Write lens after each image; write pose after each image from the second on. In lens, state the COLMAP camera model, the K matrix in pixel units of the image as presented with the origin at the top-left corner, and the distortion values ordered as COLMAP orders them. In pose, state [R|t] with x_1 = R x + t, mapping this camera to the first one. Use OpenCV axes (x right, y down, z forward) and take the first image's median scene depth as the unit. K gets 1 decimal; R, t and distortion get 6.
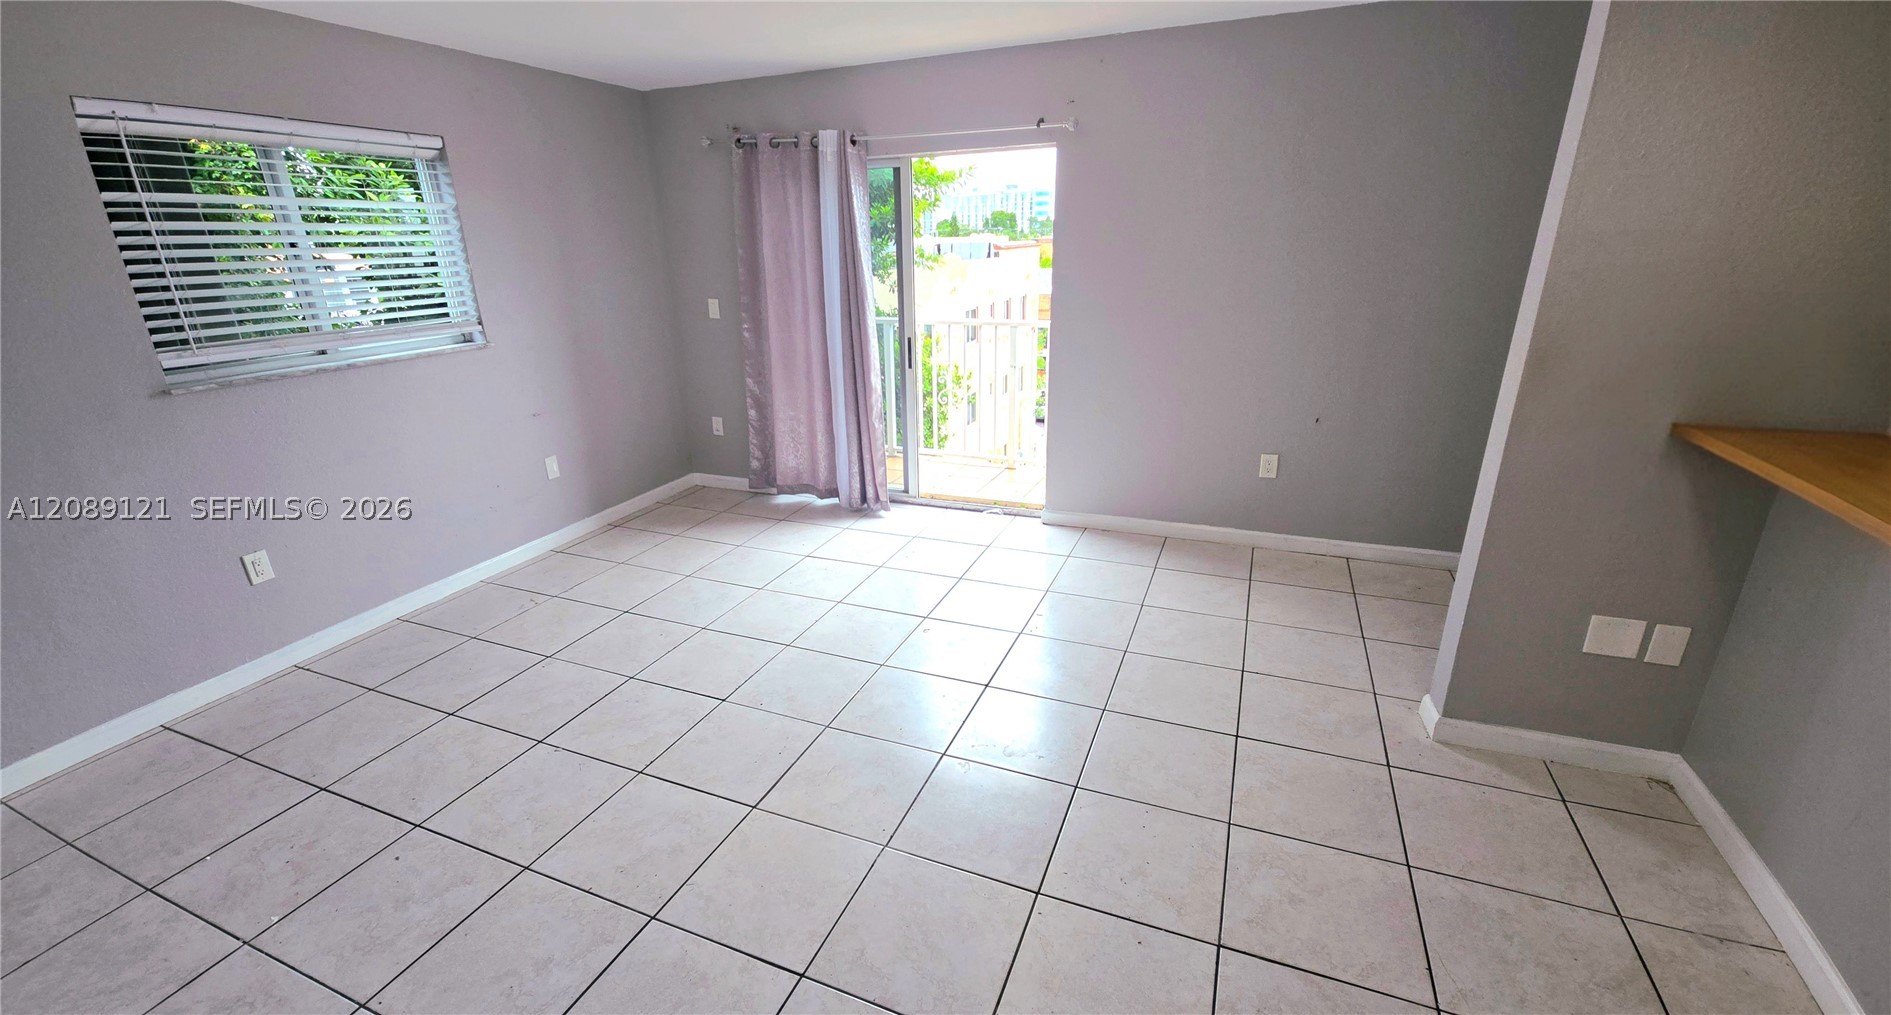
lens RADIAL K [[779.6, 0, 921.6], [0, 779.6, 527.9], [0, 0, 1]] dist [0.012477, -0.009999]
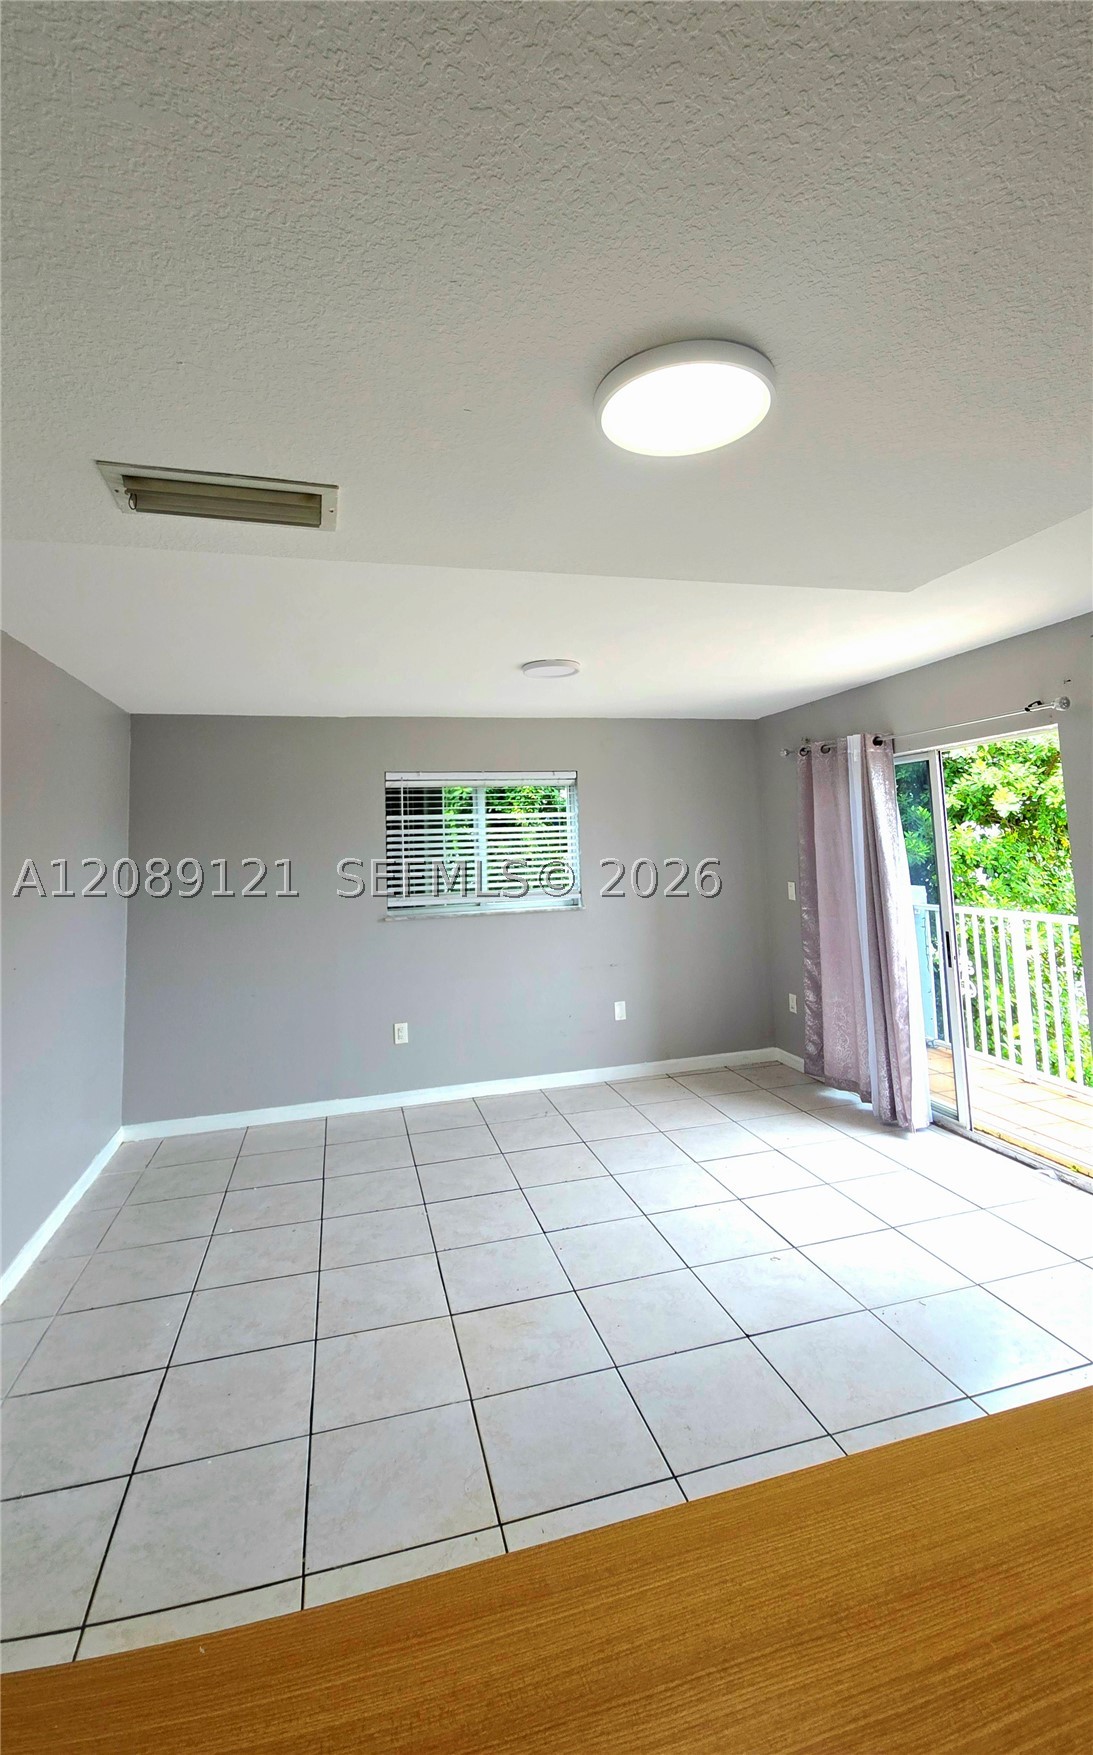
lens RADIAL K [[790.7, 0, 549.5], [0, 790.7, 768.9], [0, 0, 1]] dist [0.000096, -0.000343]
pose [[0.617184, -0.075307, -0.783207, 0.469211], [-0.253776, 0.923160, -0.288745, -0.043397], [0.744770, 0.376968, 0.550648, 0.102530]]
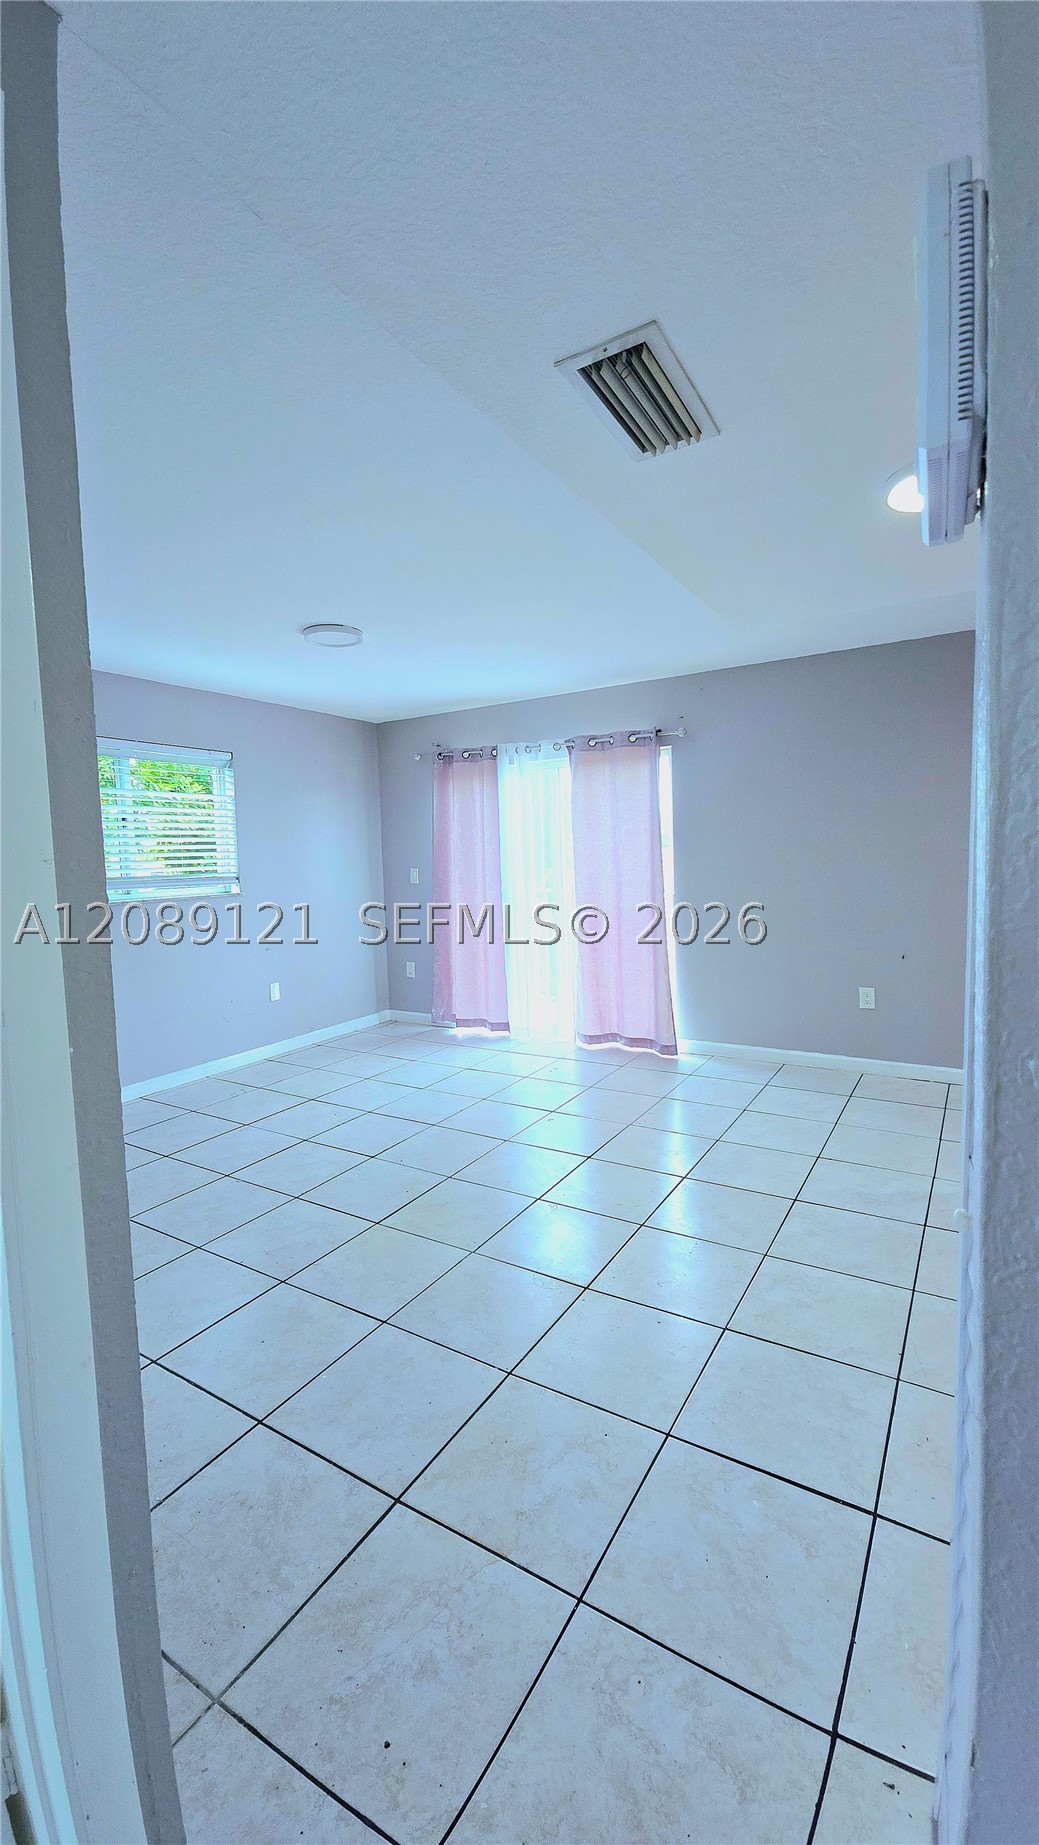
lens RADIAL K [[750.7, 0, 525.5], [0, 750.7, 905.8], [0, 0, 1]] dist [0.000552, 0.000135]
pose [[0.989015, 0.004214, -0.147755, 0.107940], [-0.045147, 0.960439, -0.274806, 0.107869], [0.140751, 0.278458, 0.950079, -0.133600]]
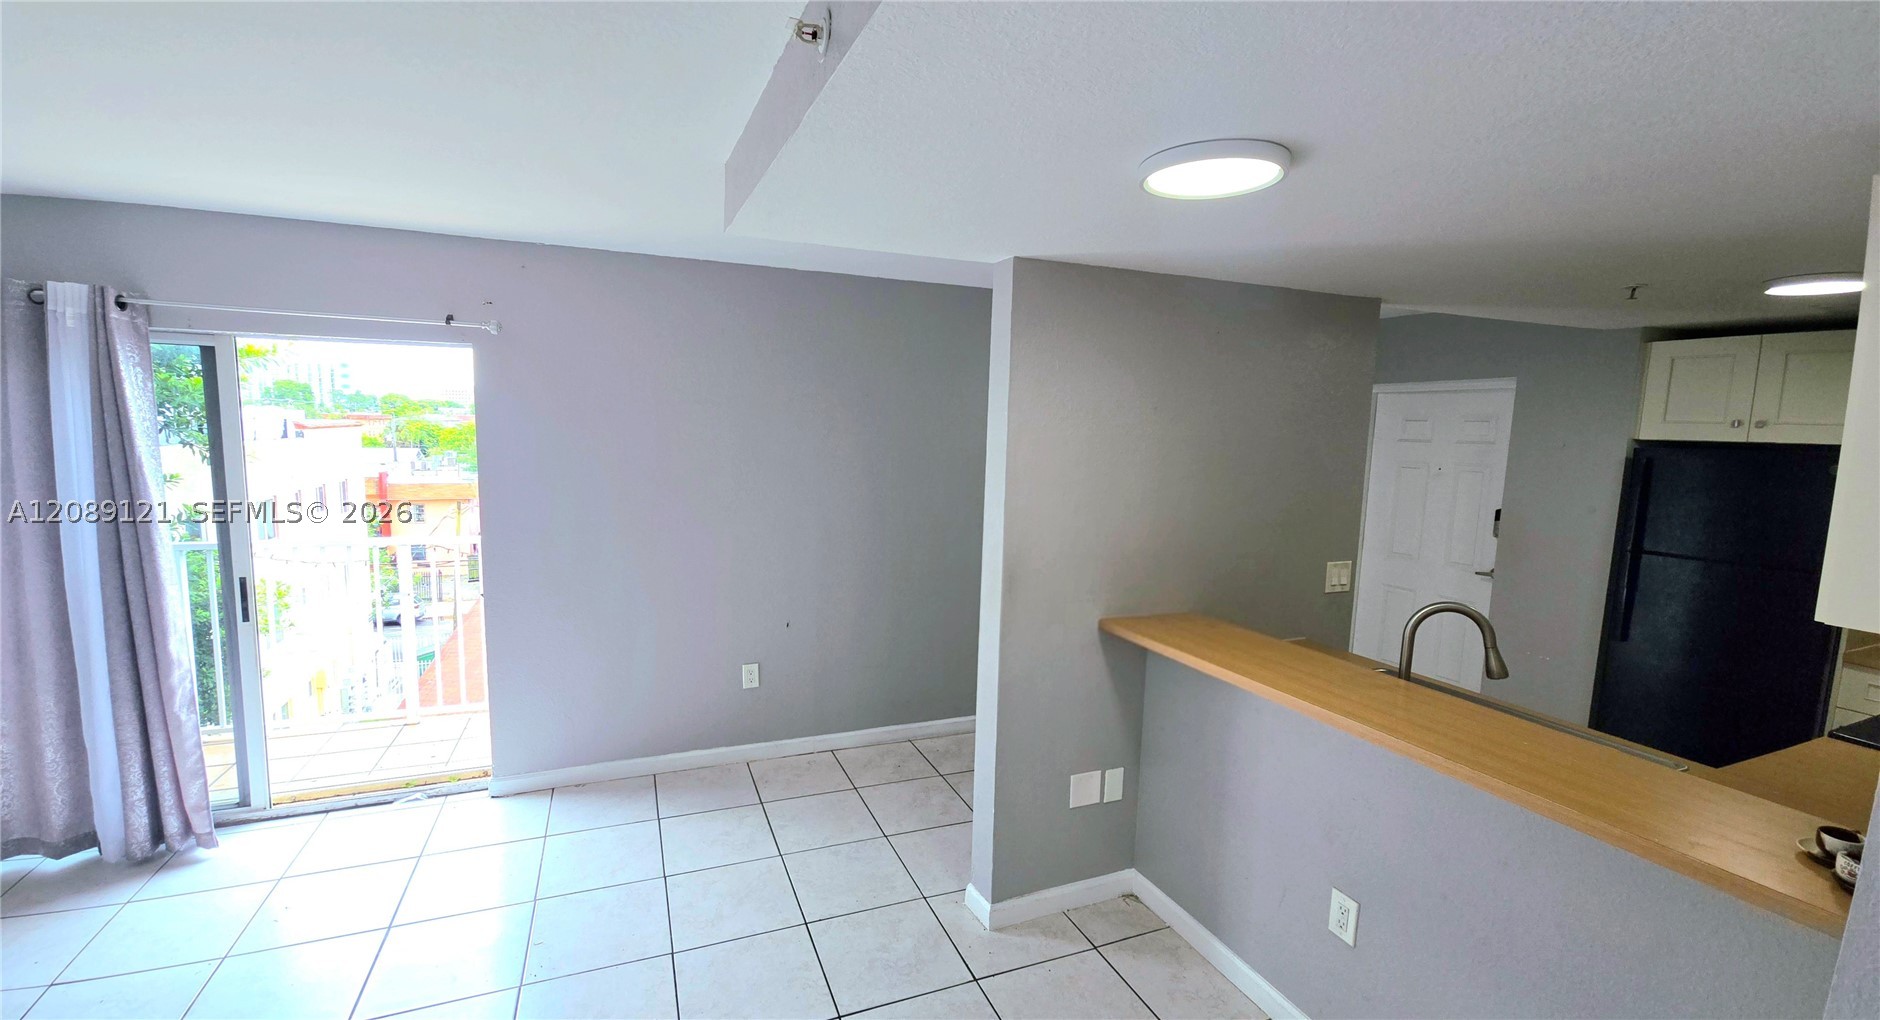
lens RADIAL K [[767.5, 0, 913.4], [0, 767.5, 520.4], [0, 0, 1]] dist [0.019229, -0.012782]
pose [[0.711910, -0.044775, 0.700842, -0.075900], [0.202096, 0.968812, -0.143392, -0.083912], [-0.672563, 0.243719, 0.698756, 0.129376]]
